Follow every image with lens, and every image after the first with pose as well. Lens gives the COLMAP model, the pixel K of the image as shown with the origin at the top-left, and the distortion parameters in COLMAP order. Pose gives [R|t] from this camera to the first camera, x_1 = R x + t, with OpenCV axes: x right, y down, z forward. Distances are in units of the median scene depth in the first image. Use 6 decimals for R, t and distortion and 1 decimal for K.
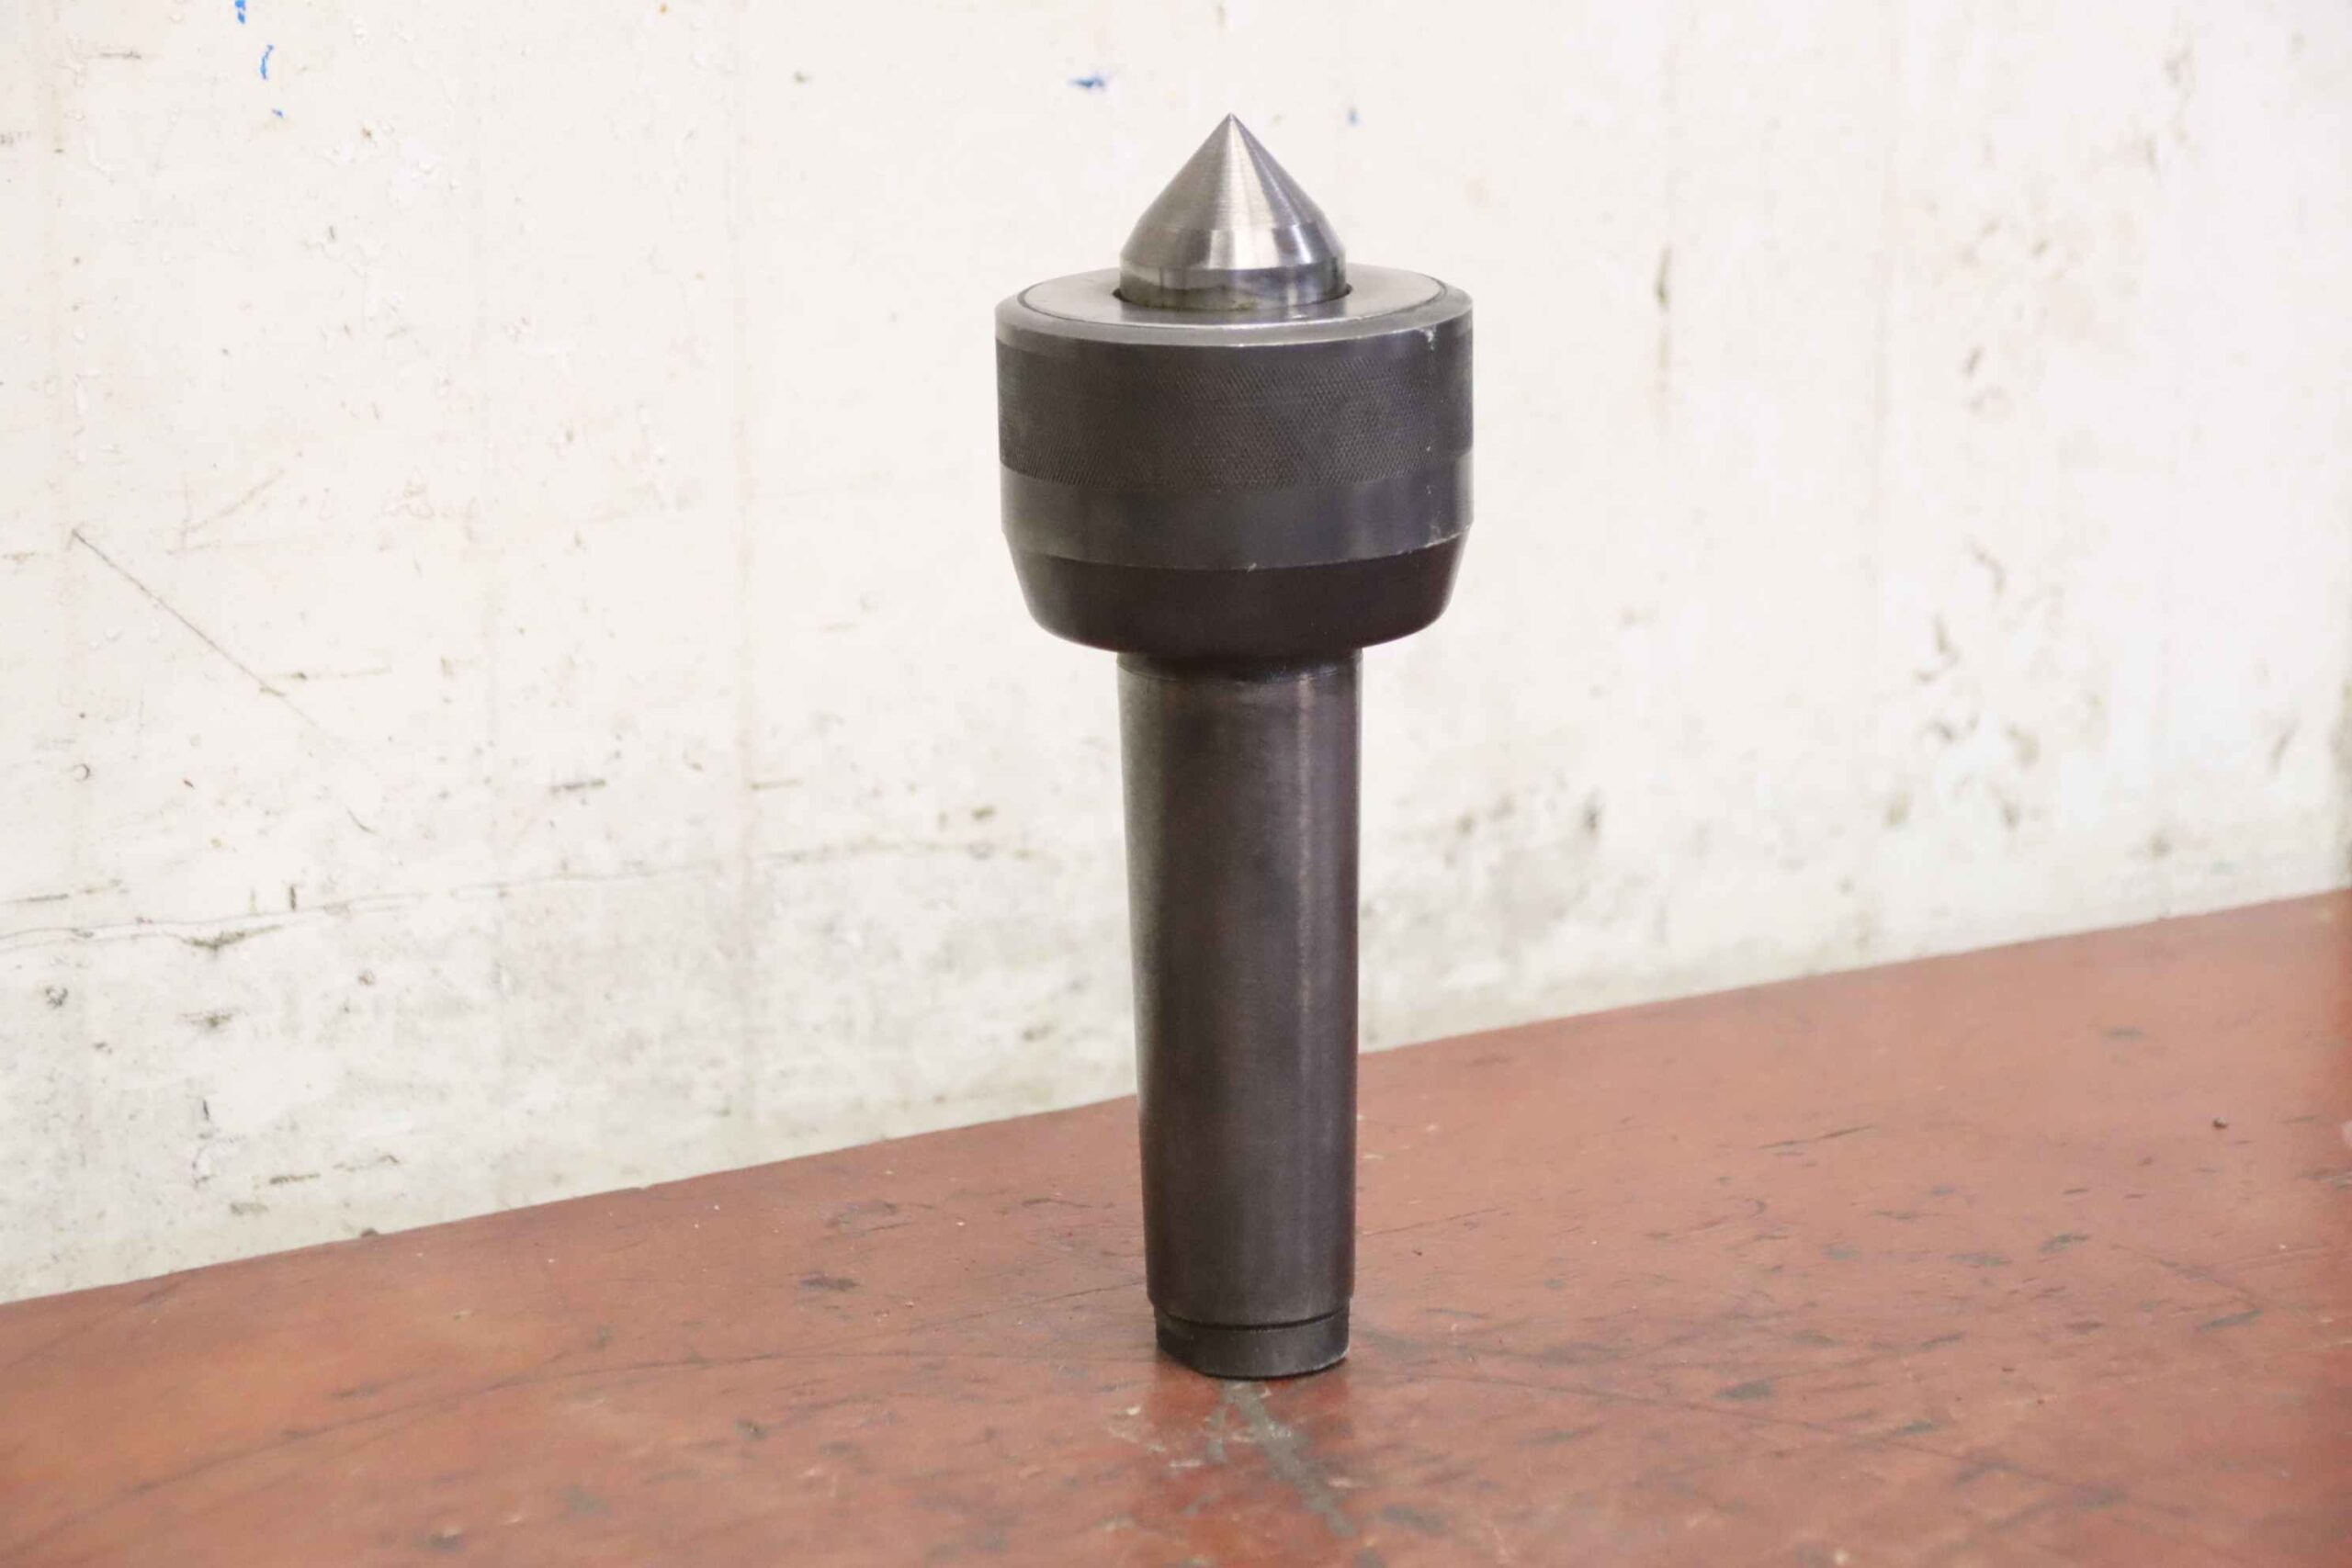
lens RADIAL K [[6303.0, 0, 1191.4], [0, 6303.0, 760.8], [0, 0, 1]] dist [0.397463, 0.000000]
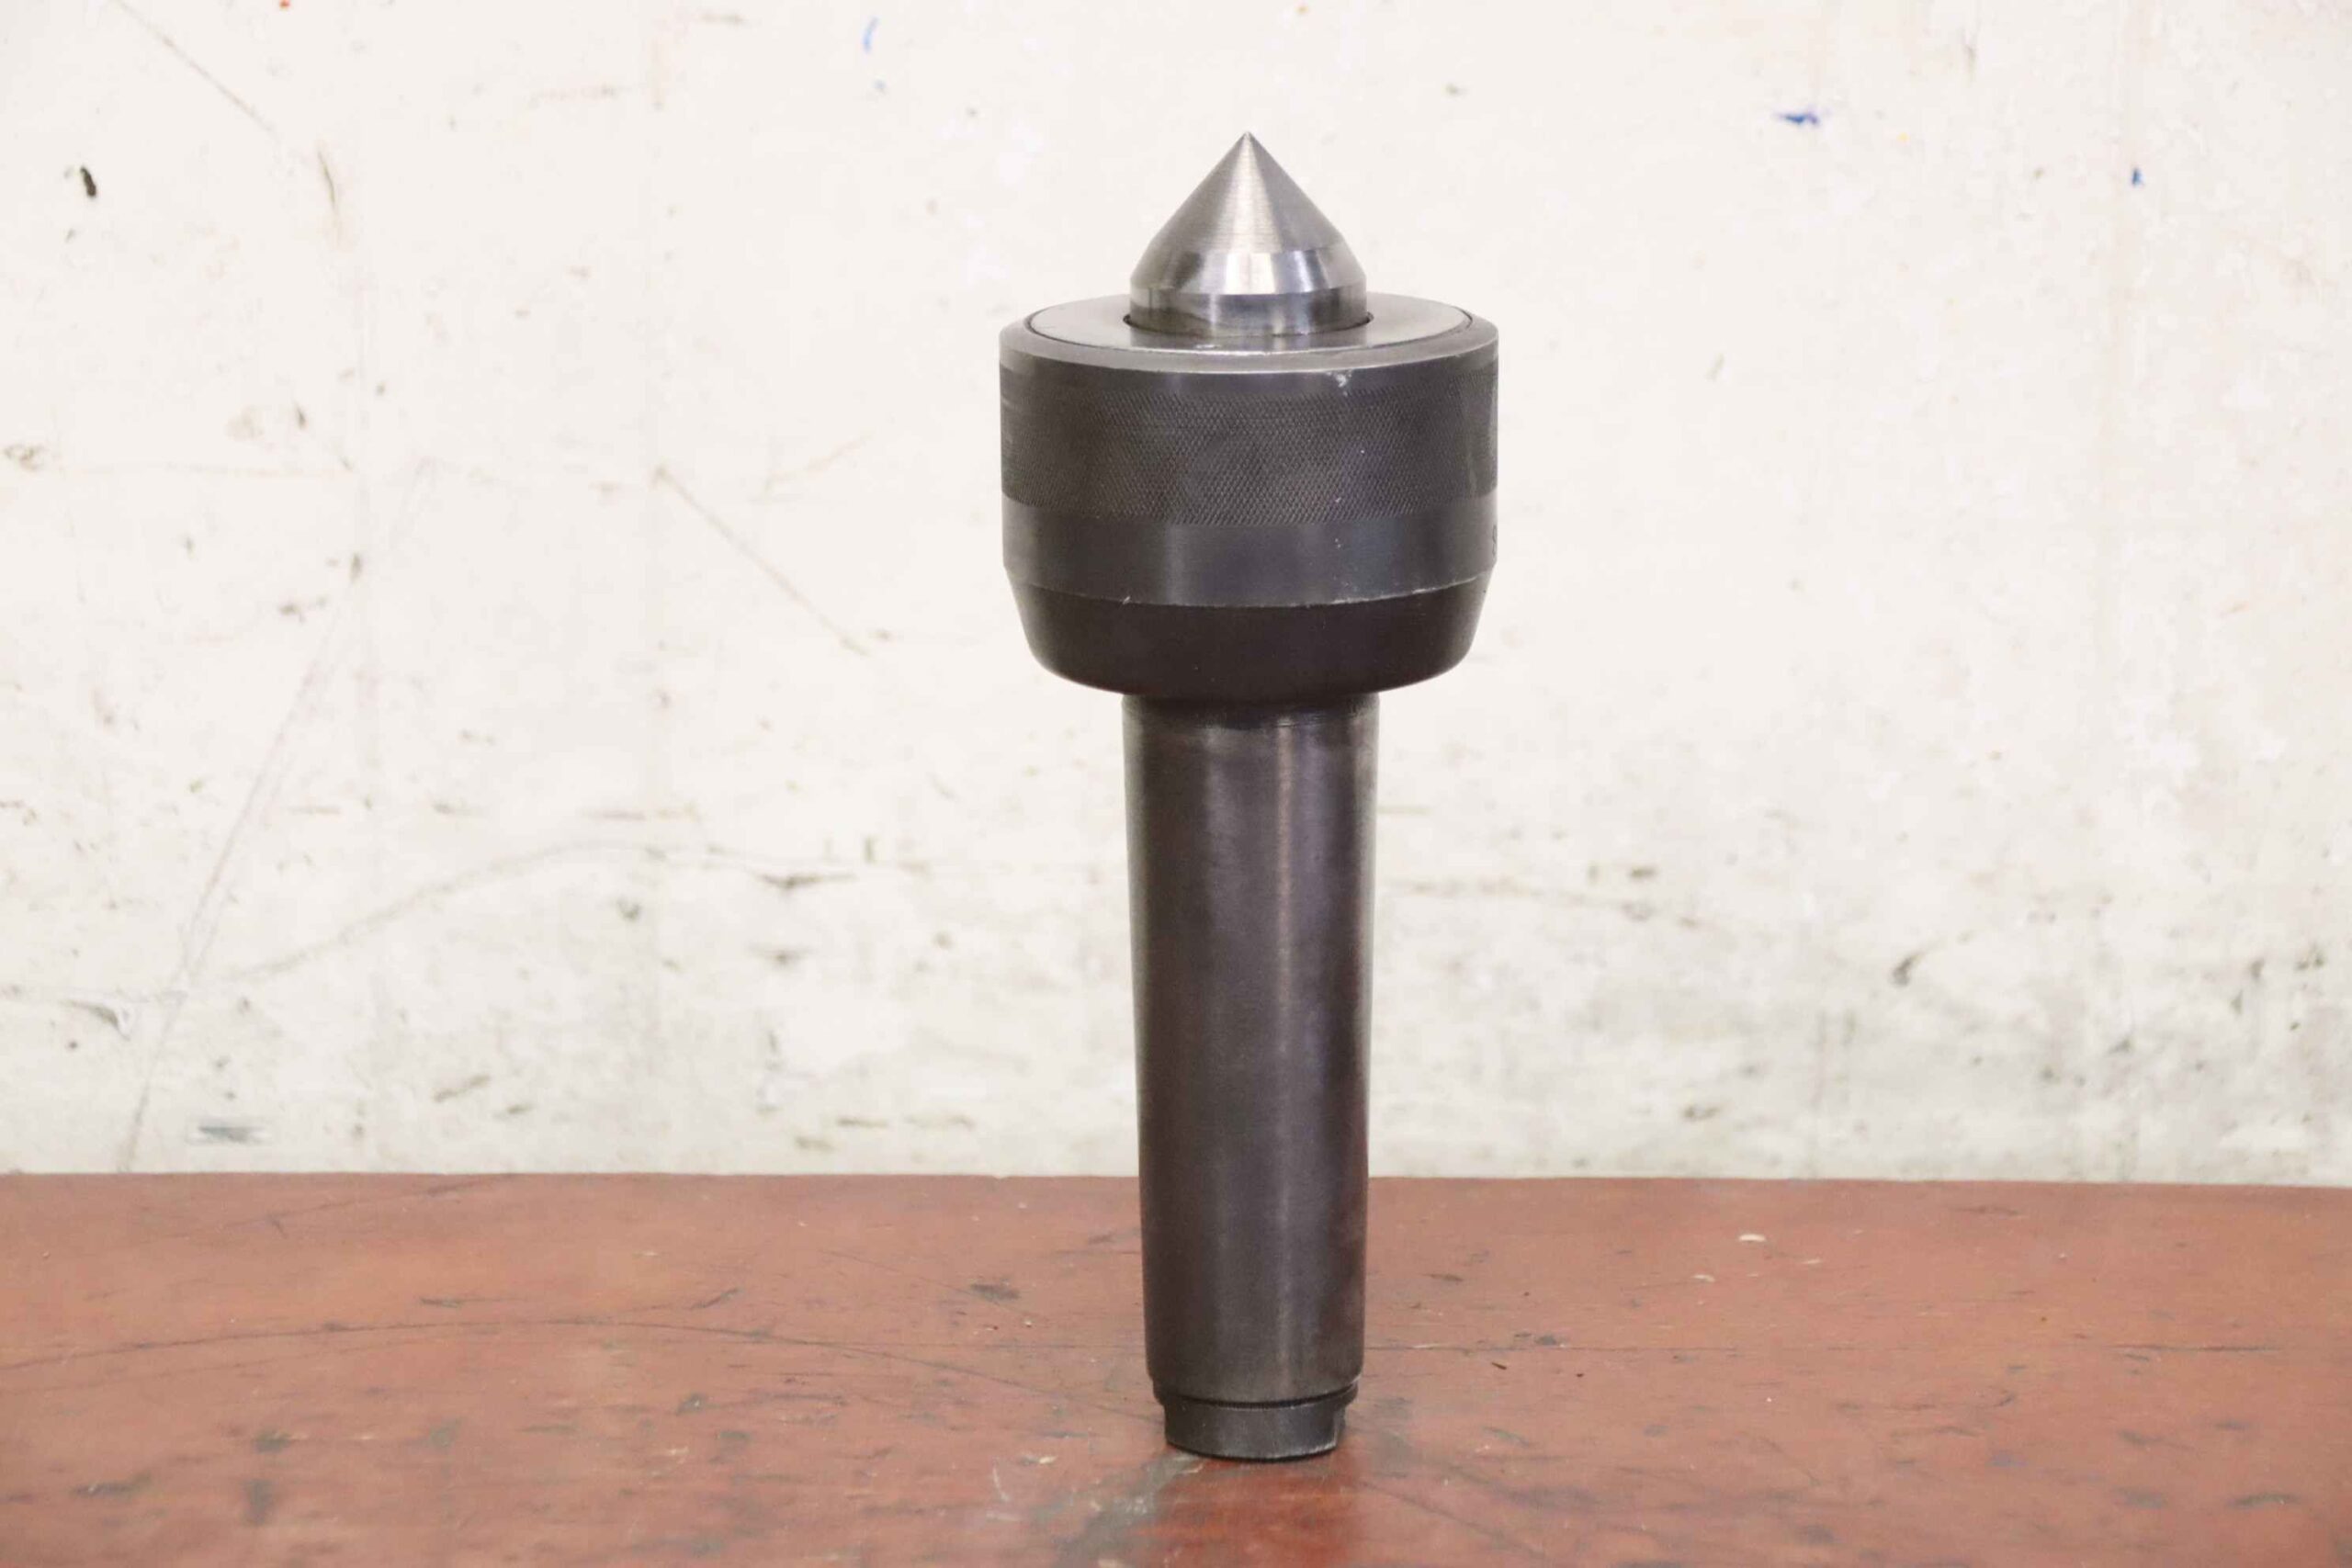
lens RADIAL K [[6303.0, 0, 1152.8], [0, 6303.0, 782.3], [0, 0, 1]] dist [0.397463, 0.000000]
pose [[0.849515, 0.123938, -0.512800, 0.409917], [-0.130915, 0.991134, 0.022671, -0.018046], [0.511063, 0.047873, 0.858209, 0.143490]]
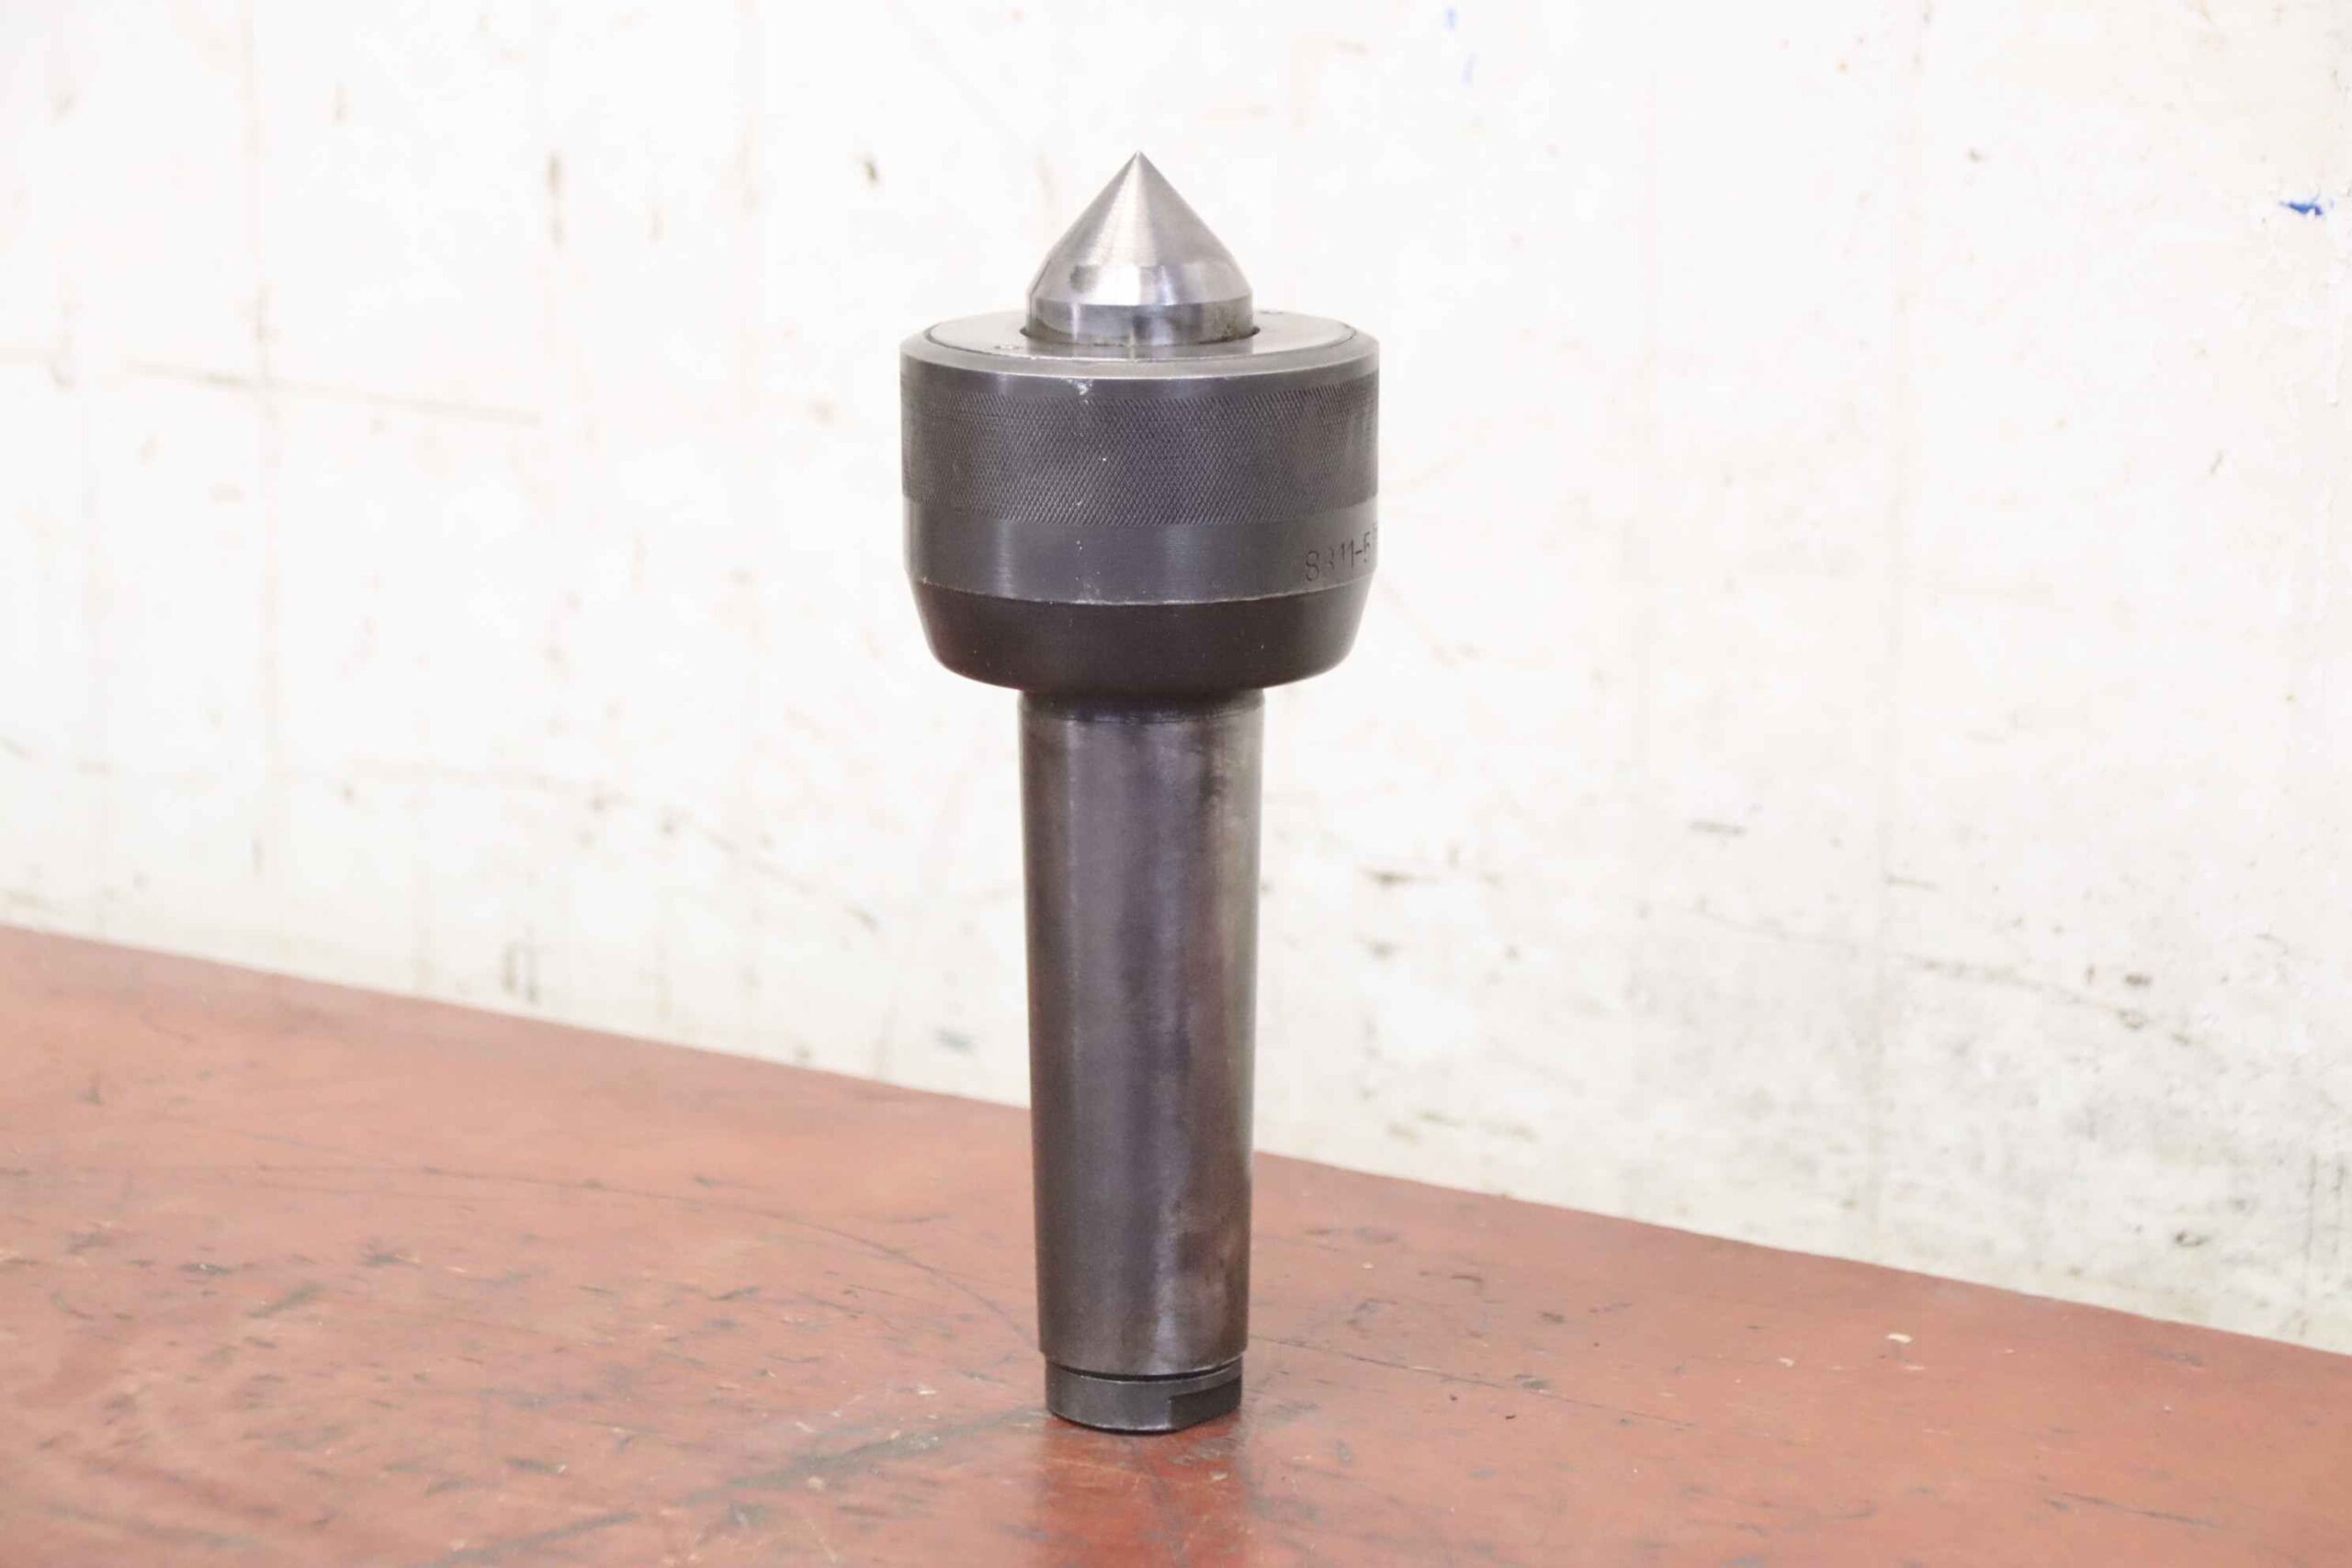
lens RADIAL K [[6303.0, 0, 1190.0], [0, 6303.0, 805.8], [0, 0, 1]] dist [0.397463, 0.000000]
pose [[0.406743, 0.198309, -0.891759, 0.764911], [-0.222748, 0.968221, 0.113715, -0.095032], [0.885970, 0.152385, 0.437990, 0.484271]]
